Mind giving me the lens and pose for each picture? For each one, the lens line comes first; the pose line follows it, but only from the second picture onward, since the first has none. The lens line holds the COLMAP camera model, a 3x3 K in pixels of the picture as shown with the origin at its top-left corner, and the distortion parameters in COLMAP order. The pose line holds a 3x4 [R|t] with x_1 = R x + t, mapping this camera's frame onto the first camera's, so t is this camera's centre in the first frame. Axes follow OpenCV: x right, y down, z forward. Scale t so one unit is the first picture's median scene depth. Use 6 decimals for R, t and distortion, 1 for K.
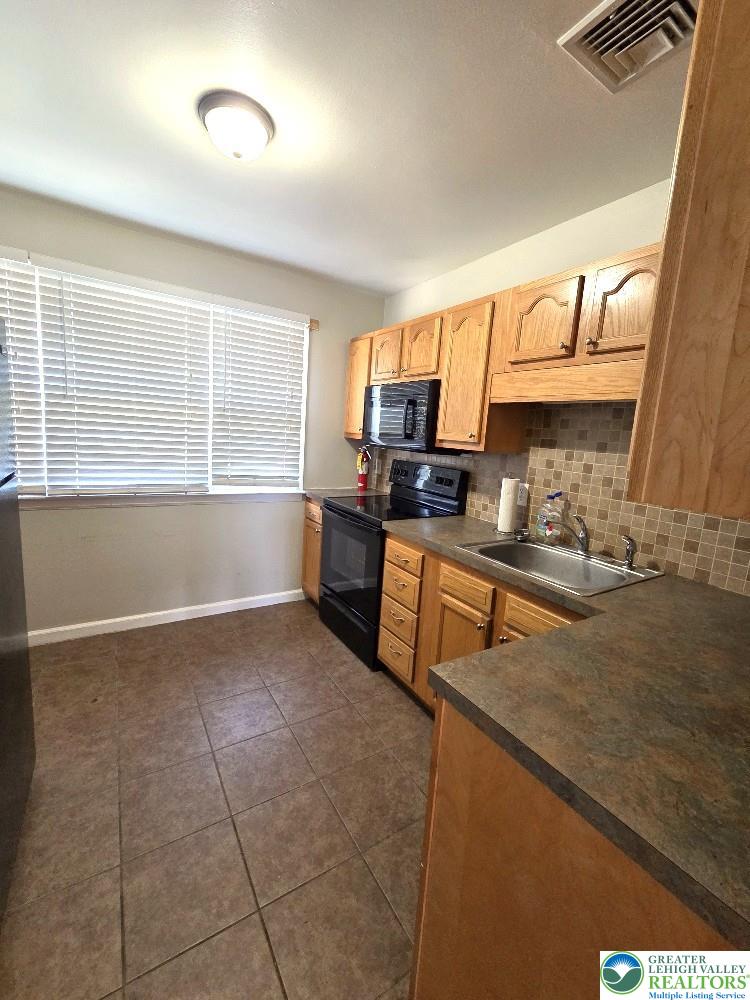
lens RADIAL K [[412.1, 0, 380.3], [0, 412.1, 496.8], [0, 0, 1]] dist [-0.004683, -0.000102]
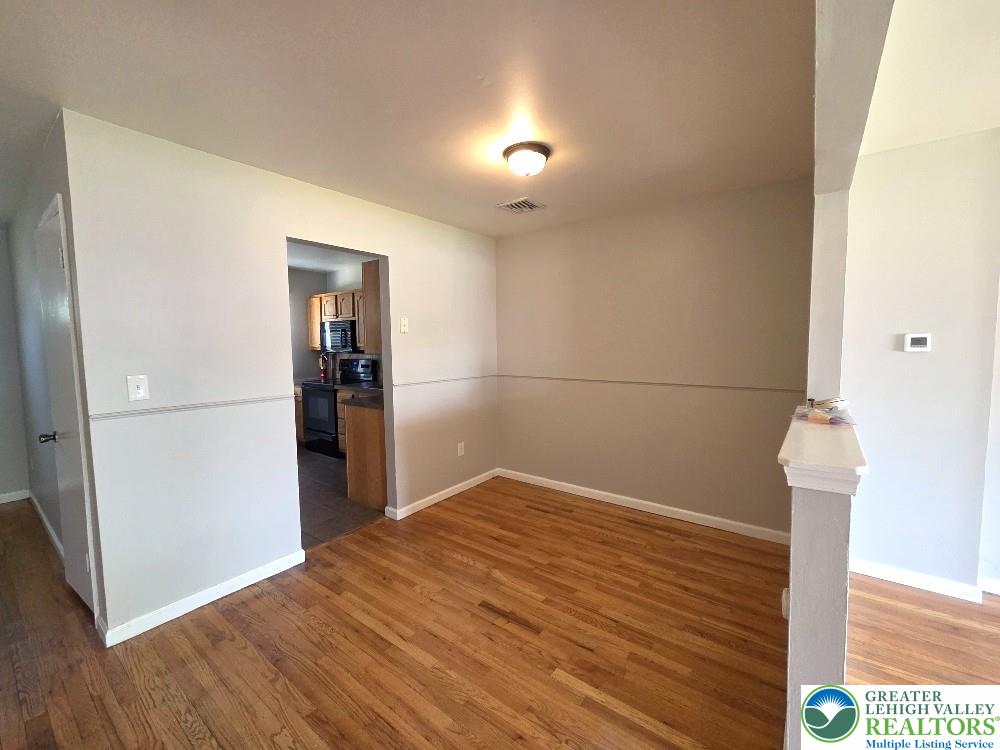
lens RADIAL K [[412.1, 0, 500.4], [0, 412.1, 366.7], [0, 0, 1]] dist [-0.004683, -0.000102]
pose [[0.933072, -0.100749, 0.345291, 0.075954], [0.129154, 0.989795, -0.060208, 0.184945], [-0.335702, 0.100774, 0.936562, -1.221458]]
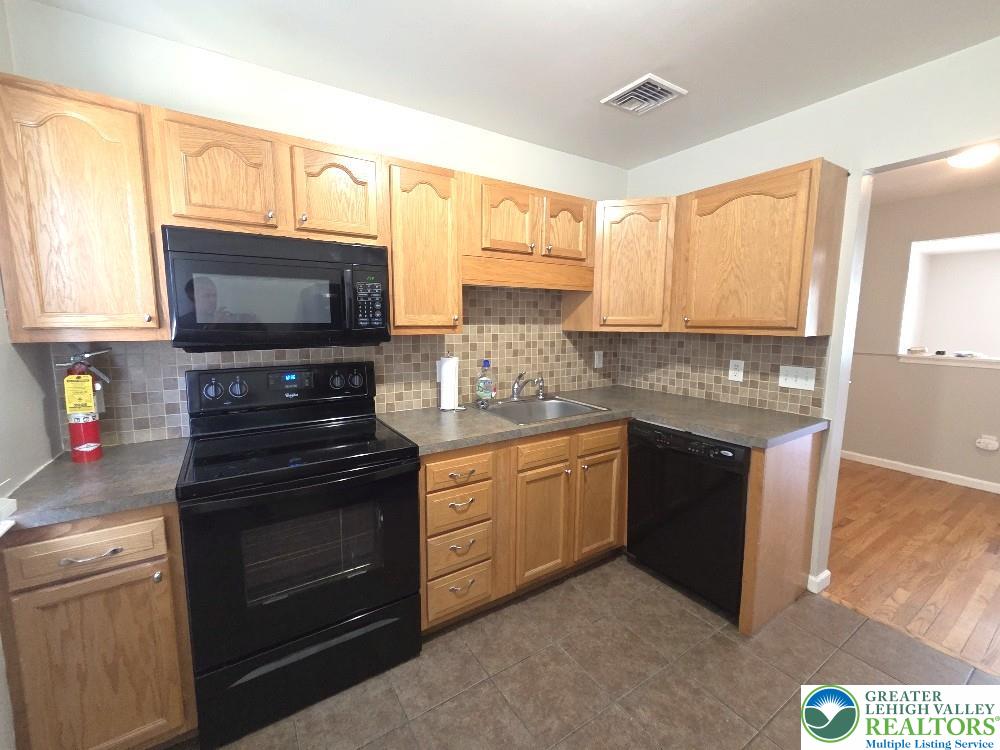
lens RADIAL K [[412.1, 0, 491.7], [0, 412.1, 372.3], [0, 0, 1]] dist [-0.004683, -0.000102]
pose [[0.001207, -0.192524, 0.981292, -0.571916], [0.156453, 0.969244, 0.189968, -0.153140], [-0.987685, 0.153297, 0.031291, 0.714890]]
